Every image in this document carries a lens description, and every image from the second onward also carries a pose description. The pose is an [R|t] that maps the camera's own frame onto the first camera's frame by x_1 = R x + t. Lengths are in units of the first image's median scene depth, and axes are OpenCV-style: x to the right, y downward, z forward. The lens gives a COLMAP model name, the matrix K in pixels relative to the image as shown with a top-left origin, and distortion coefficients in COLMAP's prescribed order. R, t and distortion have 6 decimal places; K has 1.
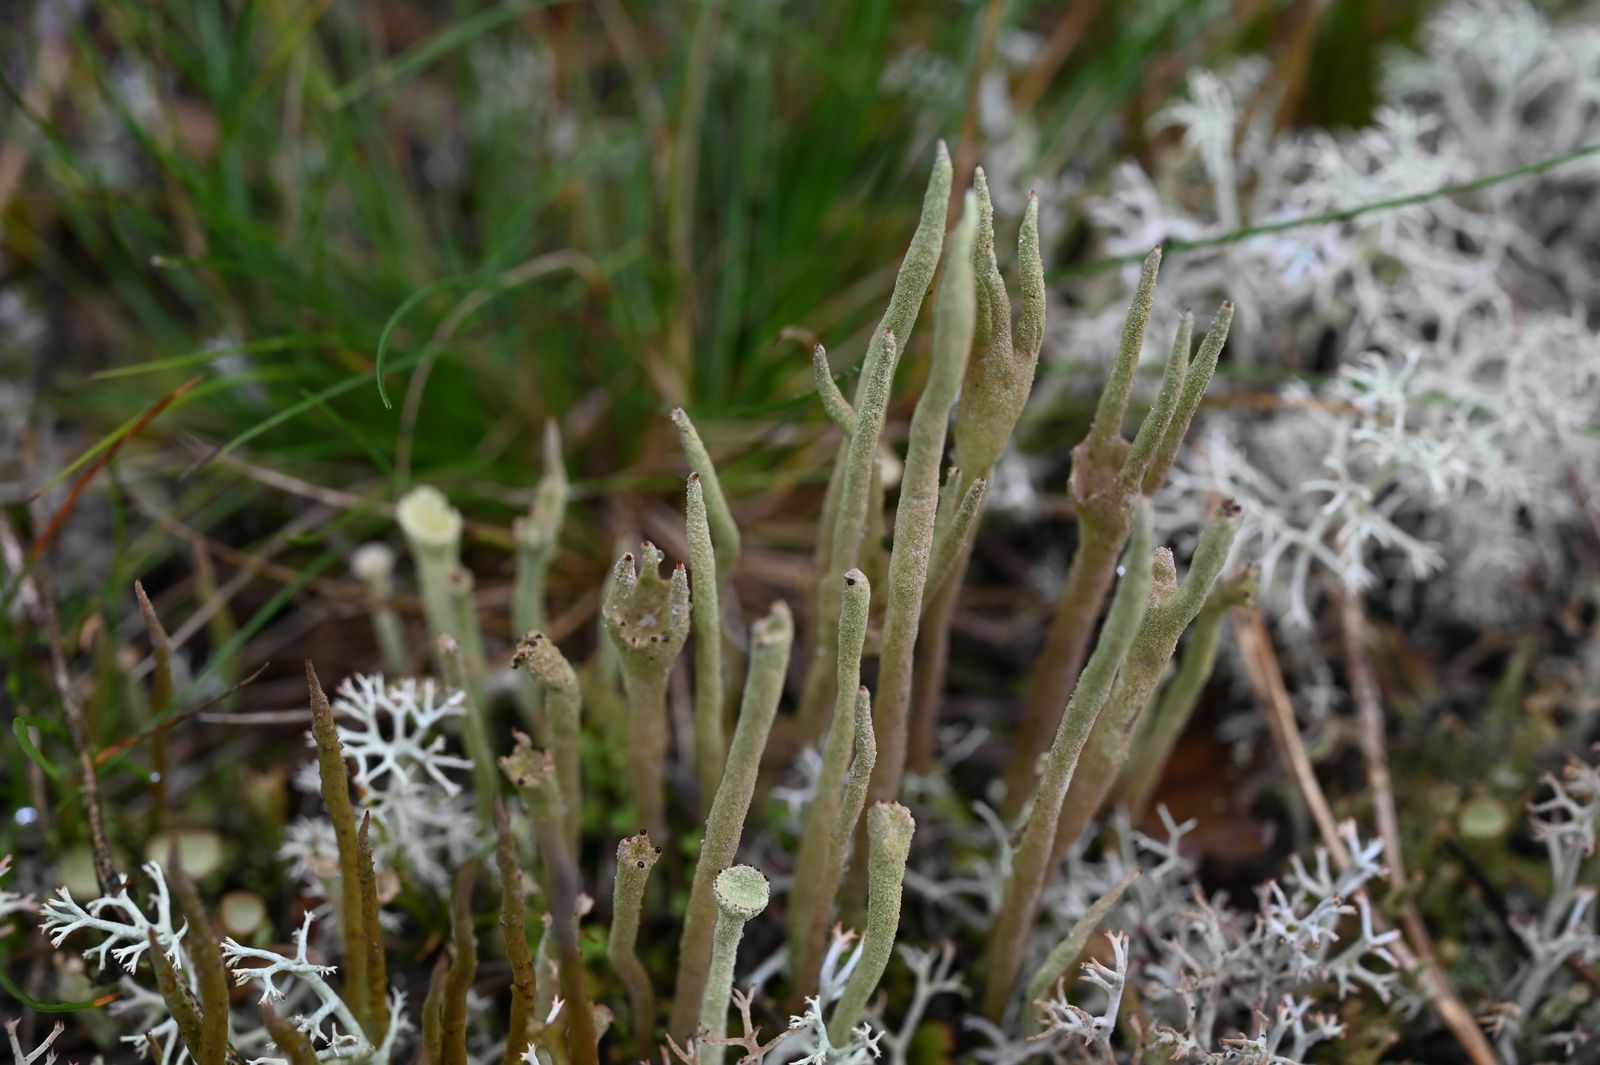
lens RADIAL K [[2740.1, 0, 816.3], [0, 2740.1, 571.9], [0, 0, 1]] dist [-0.019946, 0.037694]
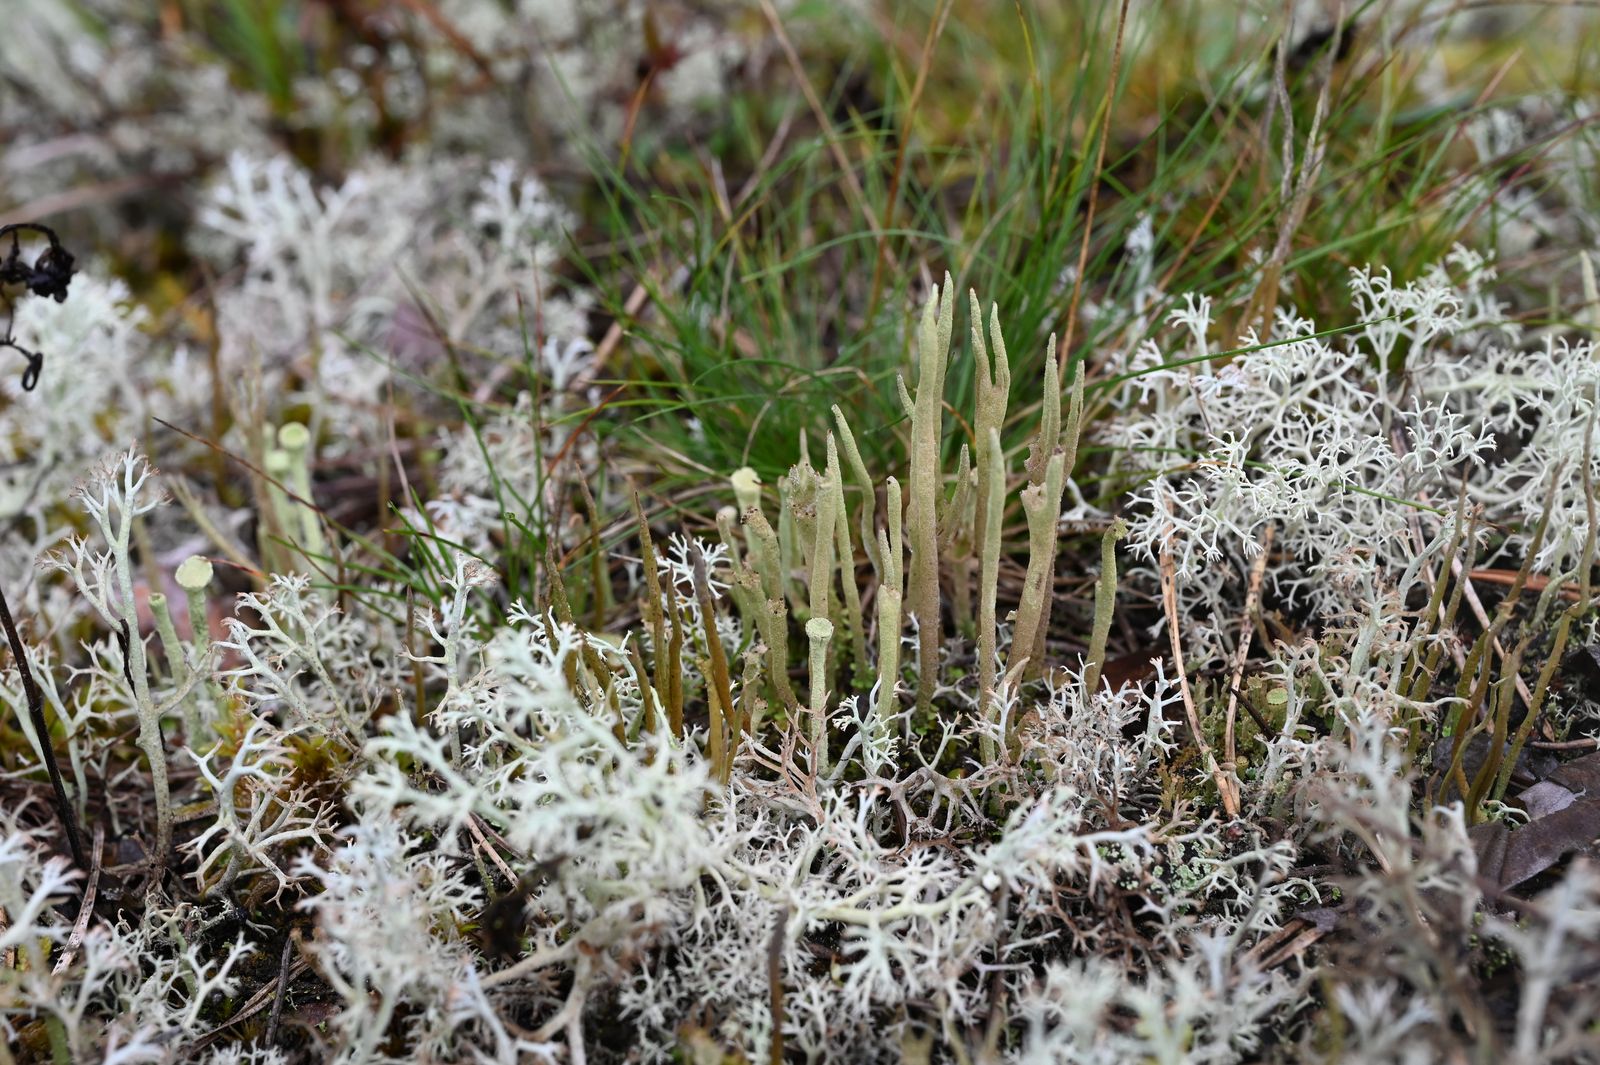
lens RADIAL K [[2543.1, 0, 794.9], [0, 2543.1, 505.1], [0, 0, 1]] dist [0.005783, 0.000972]
pose [[0.943501, 0.089485, -0.319058, 0.505599], [-0.148965, 0.974610, -0.167166, 0.317619], [0.295998, 0.205250, 0.932876, -0.720316]]
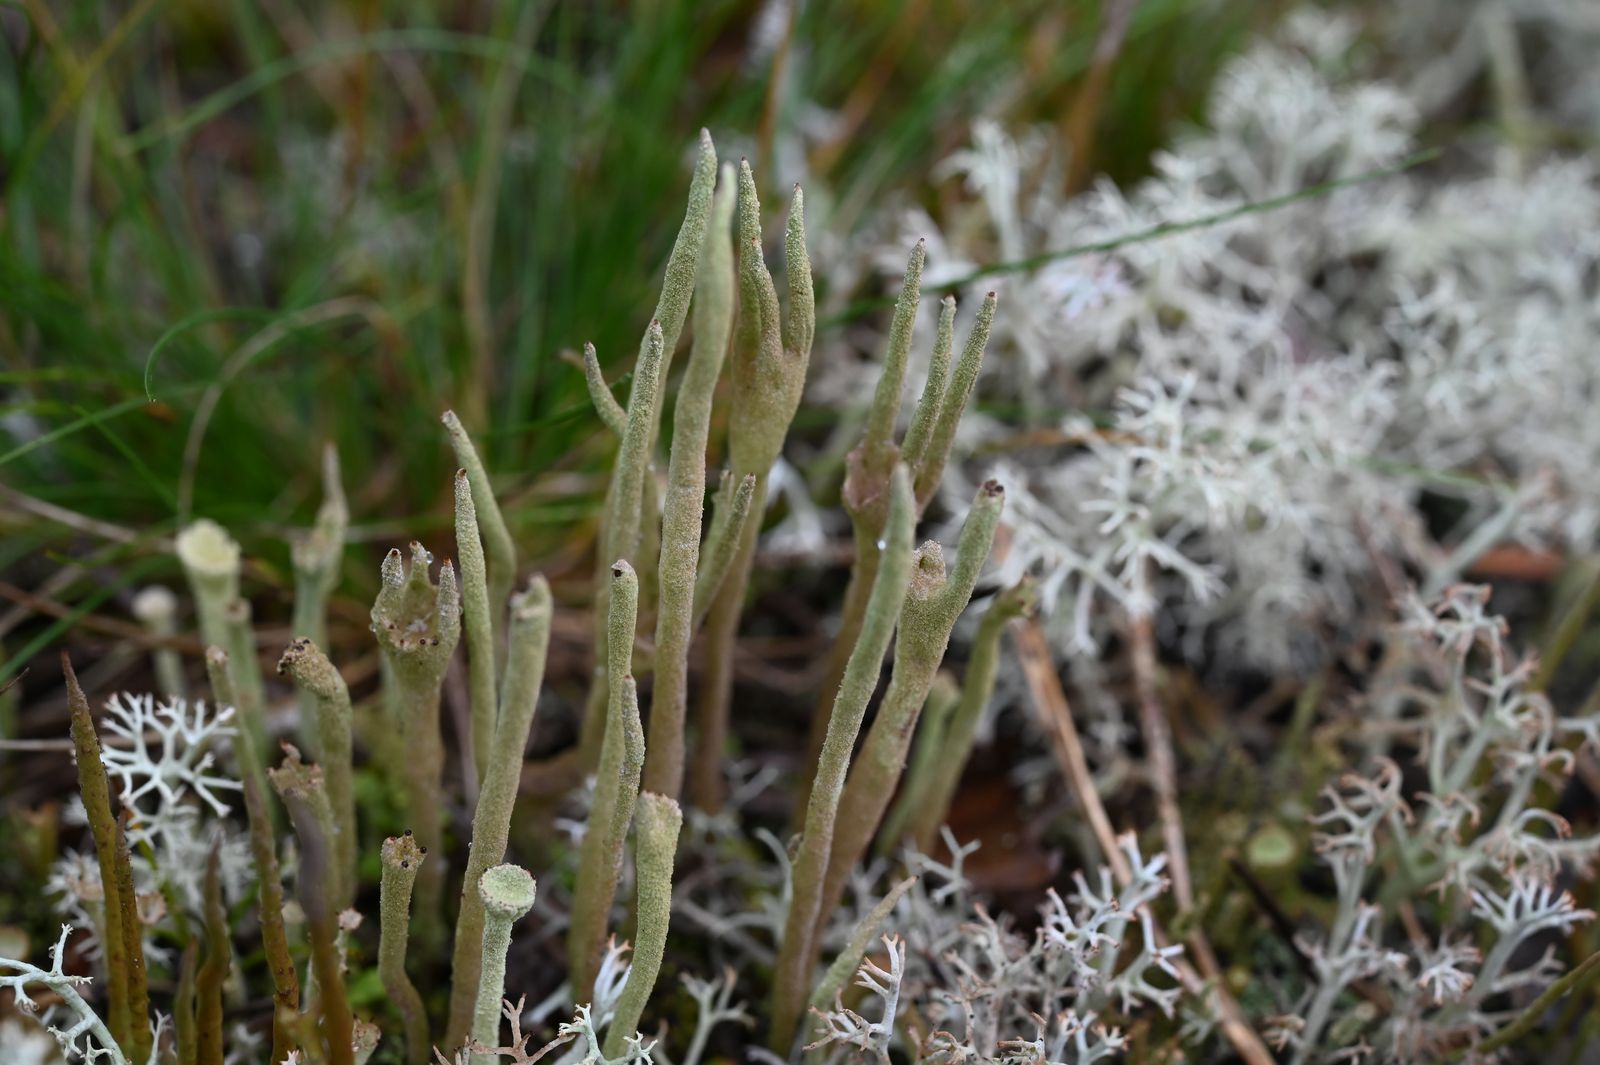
lens RADIAL K [[2740.1, 0, 816.3], [0, 2740.1, 571.9], [0, 0, 1]] dist [-0.019946, 0.037694]
pose [[0.998929, -0.002690, 0.046192, 0.035257], [0.006698, 0.996201, -0.086824, 0.082083], [-0.045783, 0.087041, 0.995152, 0.007351]]
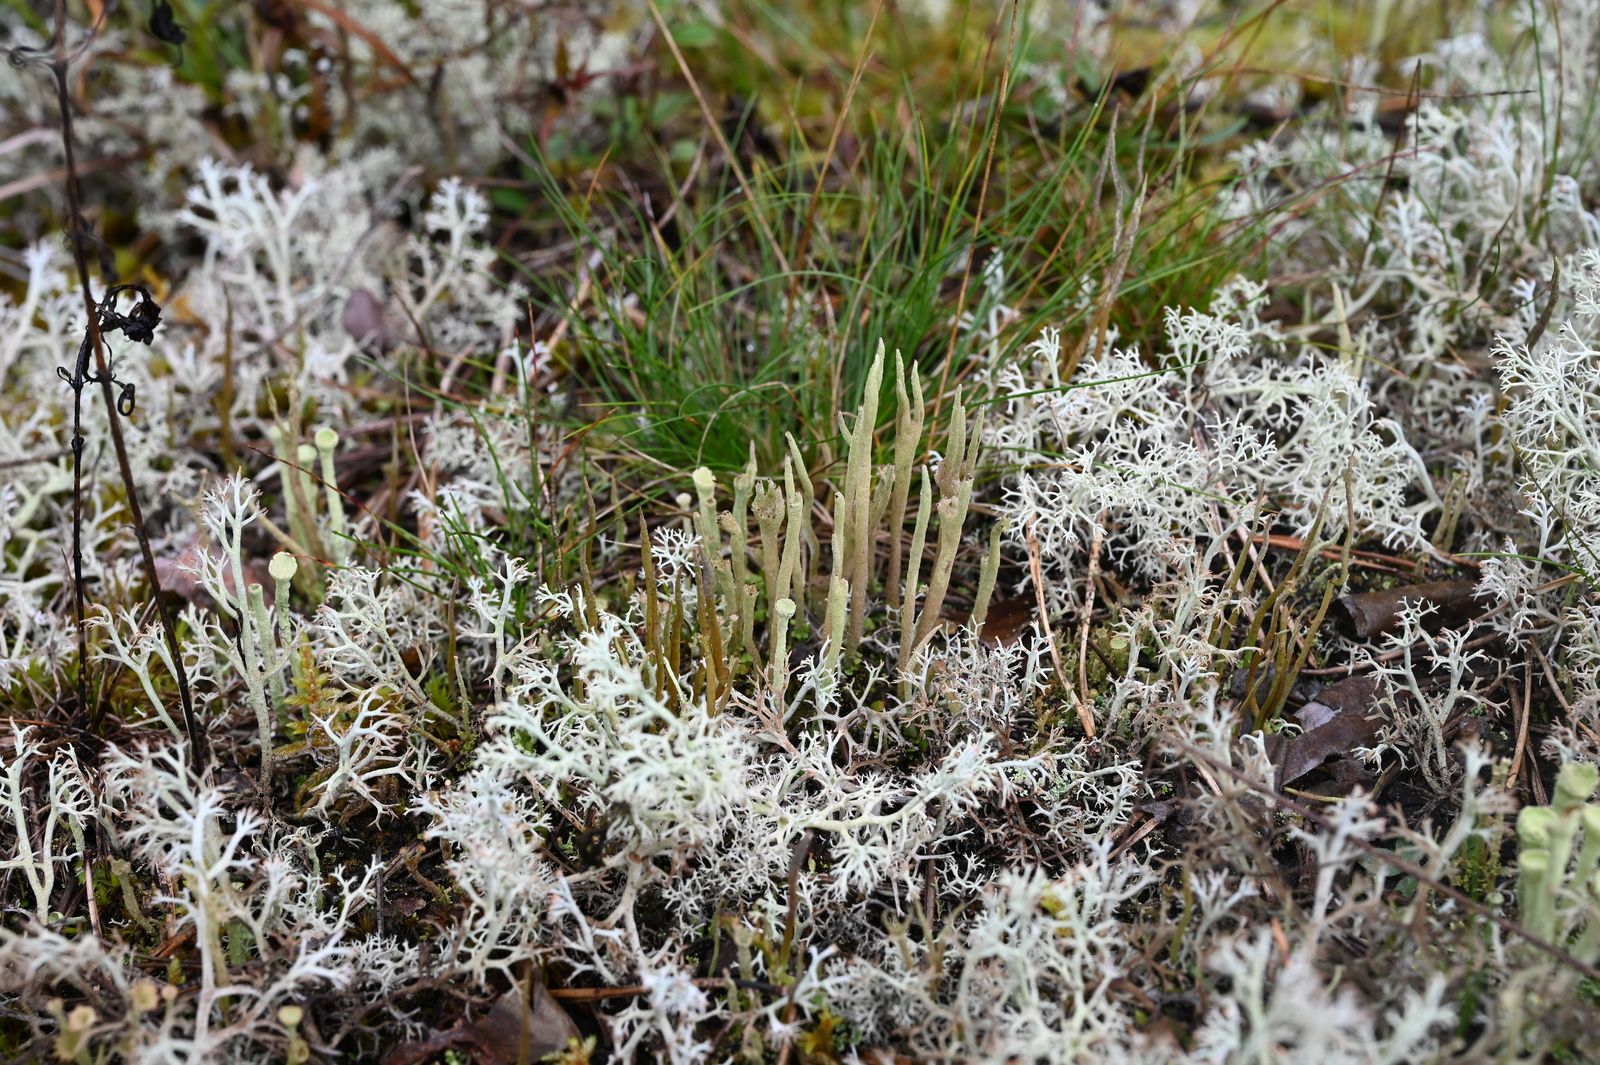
lens RADIAL K [[2551.3, 0, 779.3], [0, 2551.3, 528.6], [0, 0, 1]] dist [0.010708, -0.030044]
pose [[0.975760, 0.097677, -0.195836, 0.414865], [-0.116624, 0.989301, -0.087650, 0.239846], [0.185179, 0.108365, 0.976712, -1.345633]]
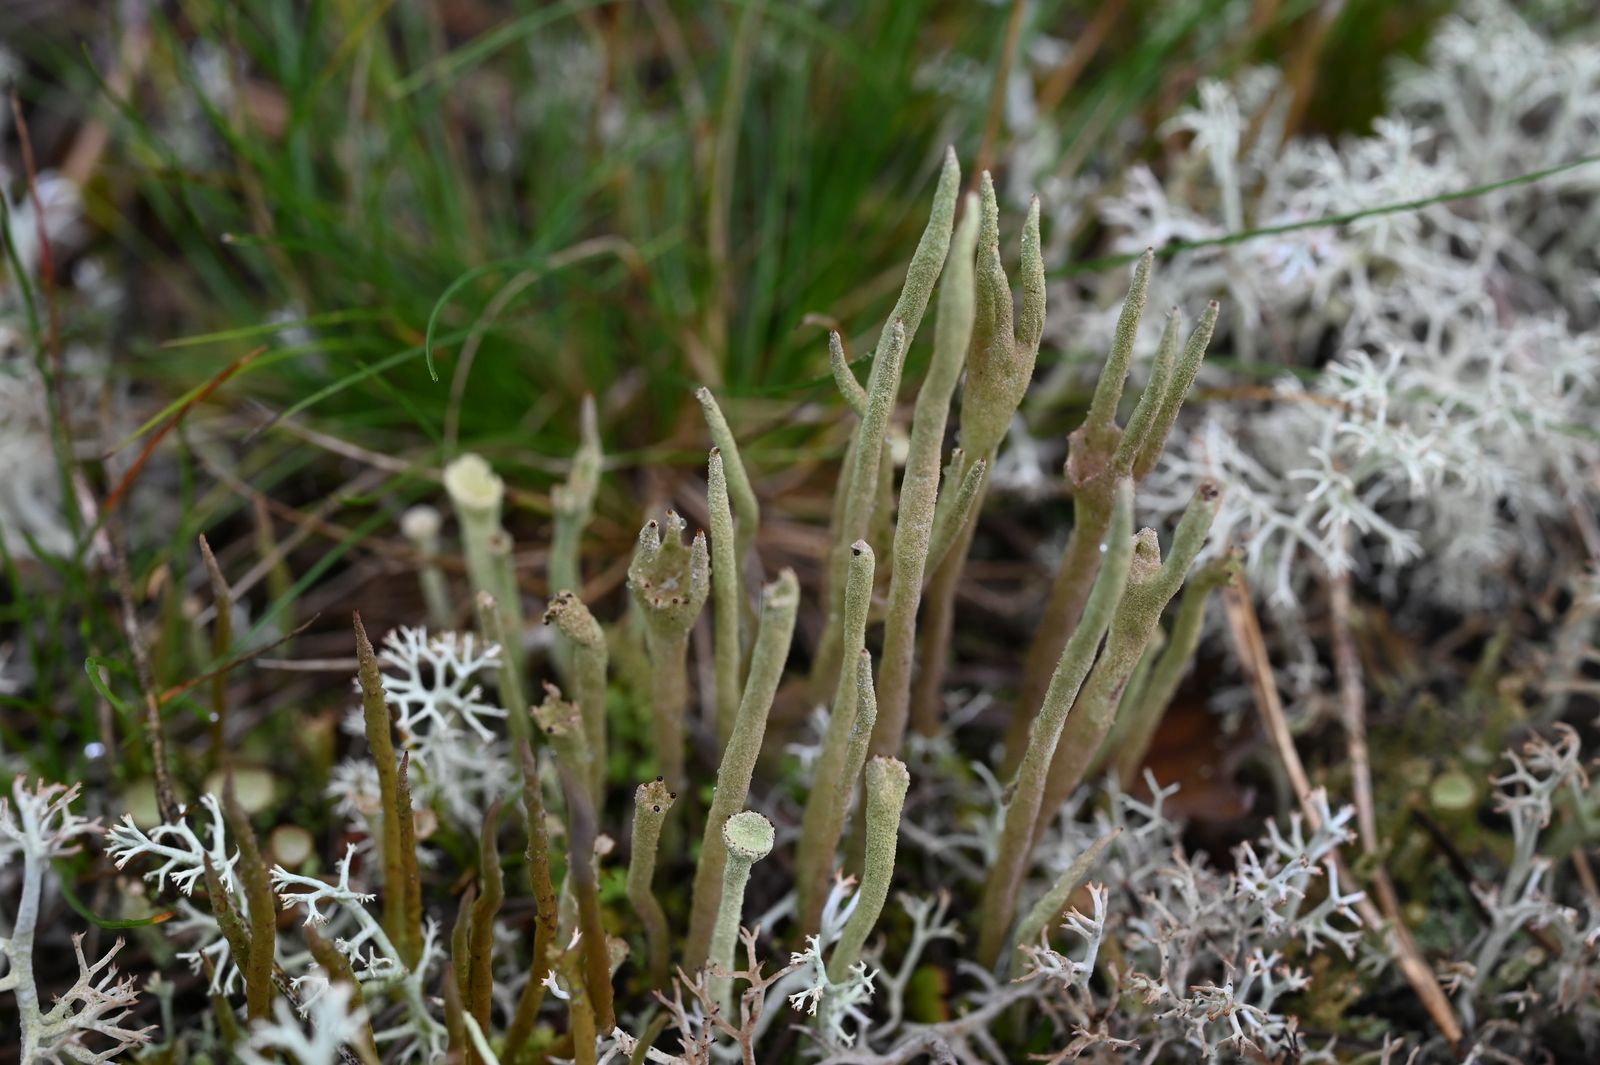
lens RADIAL K [[2708.4, 0, 797.4], [0, 2708.4, 593.1], [0, 0, 1]] dist [-0.029223, 0.089209]
pose [[0.999246, 0.026591, -0.028291, 0.018119], [-0.026107, 0.999509, 0.017336, 0.001637], [0.028738, -0.016584, 0.999449, -0.061890]]
